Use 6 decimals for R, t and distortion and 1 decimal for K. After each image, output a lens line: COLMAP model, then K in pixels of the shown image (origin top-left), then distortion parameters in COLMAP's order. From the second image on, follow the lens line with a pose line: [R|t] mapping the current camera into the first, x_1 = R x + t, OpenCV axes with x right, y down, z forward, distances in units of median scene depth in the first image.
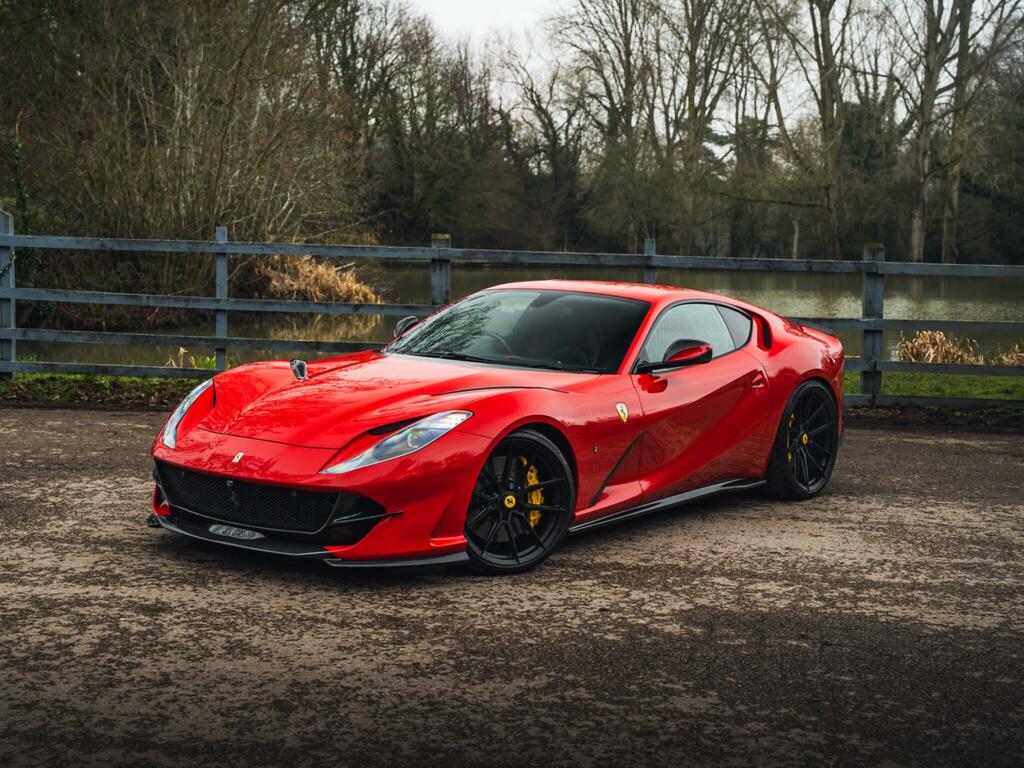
lens RADIAL K [[1669.0, 0, 512.0], [0, 1669.0, 384.0], [0, 0, 1]] dist [0.074452, 0.373125]
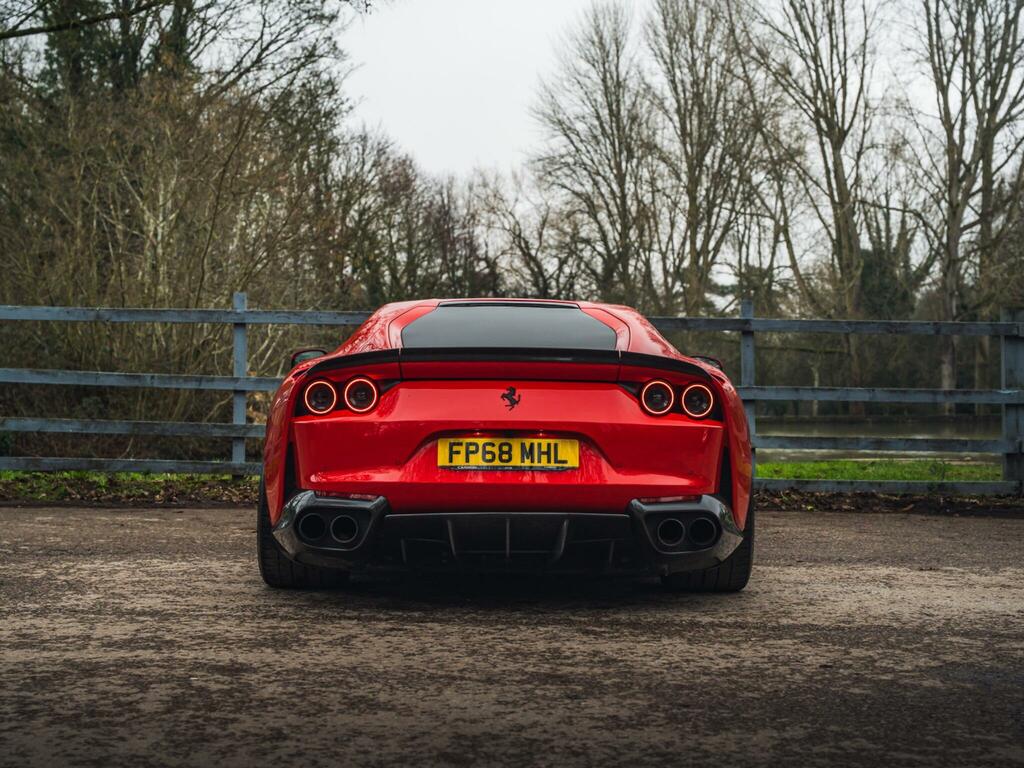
lens RADIAL K [[1799.6, 0, 512.0], [0, 1799.6, 384.0], [0, 0, 1]] dist [0.133008, 0.199976]
pose [[0.999709, -0.015947, 0.018086, -0.076938], [0.017781, 0.994179, -0.106266, 0.072660], [-0.016286, 0.106557, 0.994173, 0.141083]]
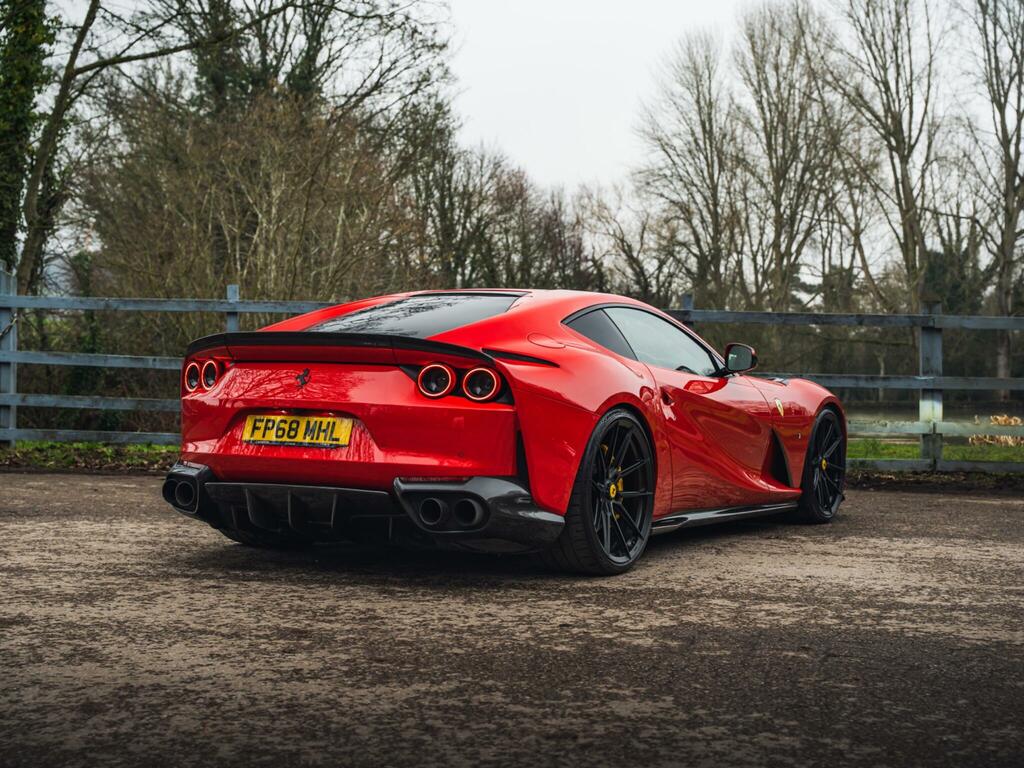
lens RADIAL K [[1586.7, 0, 549.3], [0, 1586.7, 376.4], [0, 0, 1]] dist [0.063048, 0.273811]
pose [[0.998931, -0.009160, -0.045310, 0.065100], [0.004417, 0.994601, -0.103681, 0.073905], [0.046015, 0.103370, 0.993578, 0.169488]]
